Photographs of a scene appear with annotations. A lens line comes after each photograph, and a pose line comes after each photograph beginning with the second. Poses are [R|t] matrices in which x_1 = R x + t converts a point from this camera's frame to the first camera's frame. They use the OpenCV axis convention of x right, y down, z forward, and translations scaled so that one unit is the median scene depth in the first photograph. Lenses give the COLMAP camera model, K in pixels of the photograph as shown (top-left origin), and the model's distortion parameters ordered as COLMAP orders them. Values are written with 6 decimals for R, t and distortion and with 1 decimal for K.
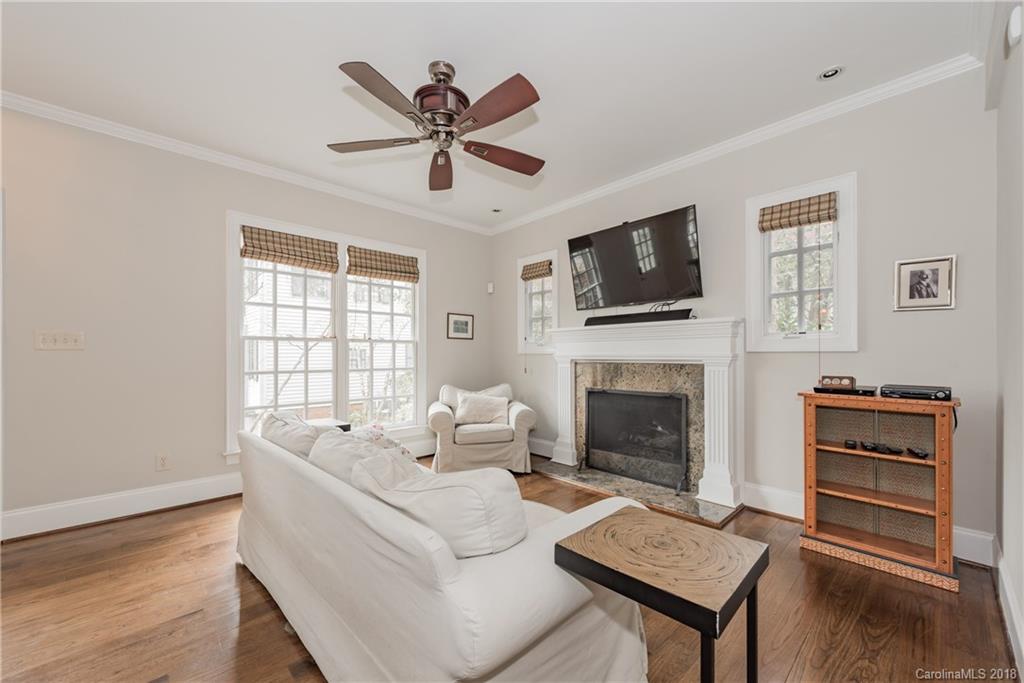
lens RADIAL K [[402.0, 0, 507.5], [0, 402.0, 354.3], [0, 0, 1]] dist [0.013256, -0.000072]
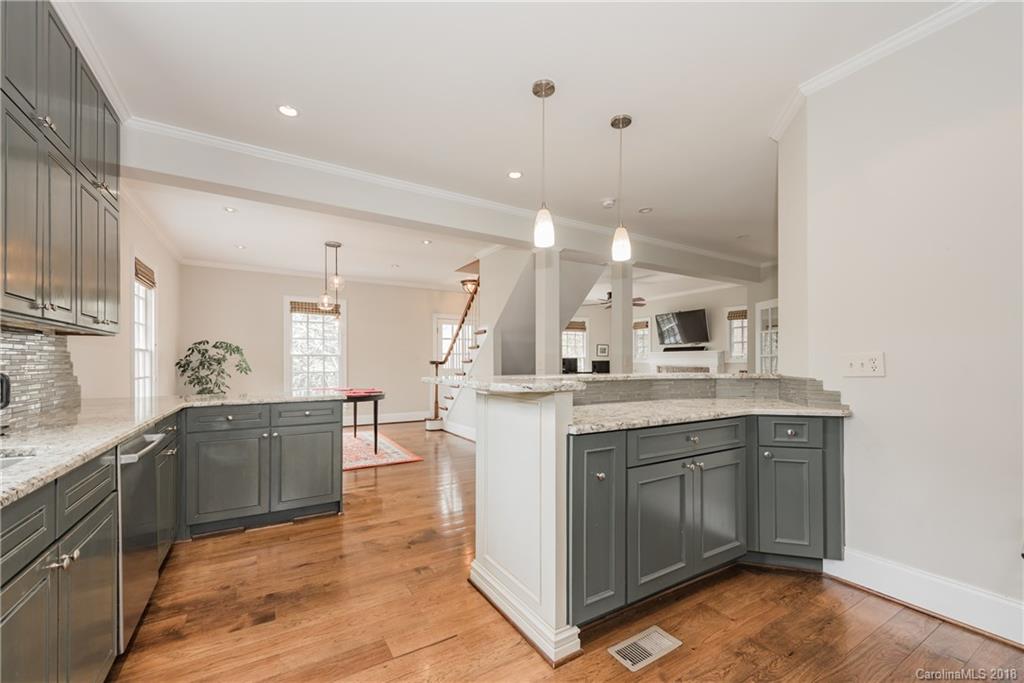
lens RADIAL K [[402.0, 0, 507.5], [0, 402.0, 354.3], [0, 0, 1]] dist [0.013256, -0.000072]
pose [[0.976839, 0.002343, -0.213962, -0.213751], [-0.008506, 0.999575, -0.027887, 0.019426], [0.213806, 0.029061, 0.976444, -1.651133]]
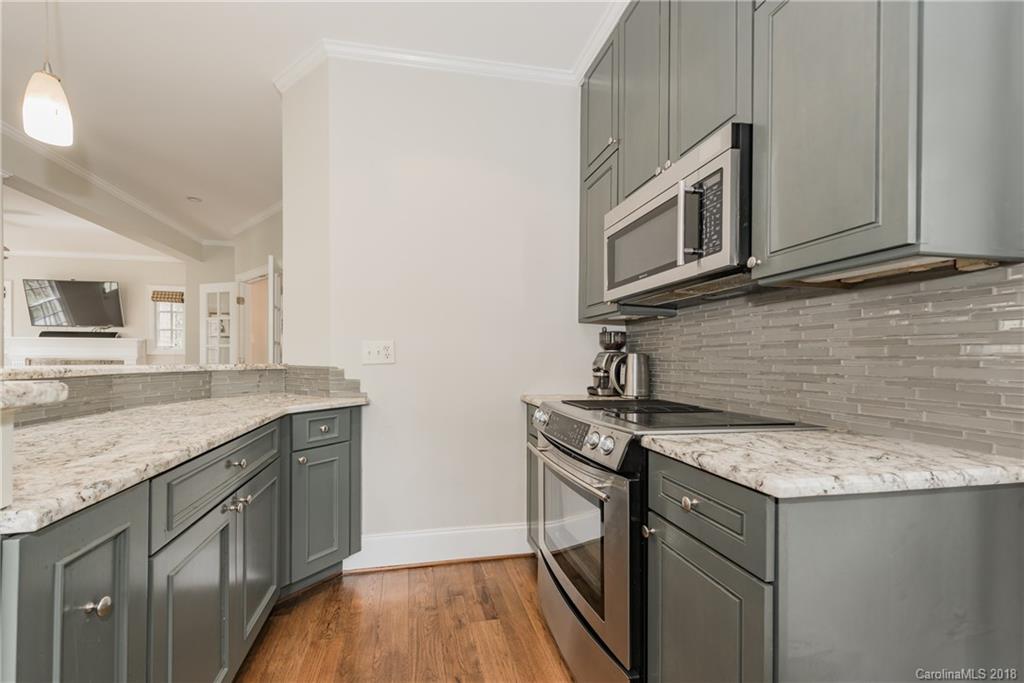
lens RADIAL K [[418.3, 0, 477.7], [0, 418.3, 358.4], [0, 0, 1]] dist [0.011652, -0.000301]
pose [[0.545678, 0.012264, 0.837905, -0.277061], [-0.003618, 0.999918, -0.012279, 0.029153], [-0.837987, 0.003668, 0.545678, -1.441822]]
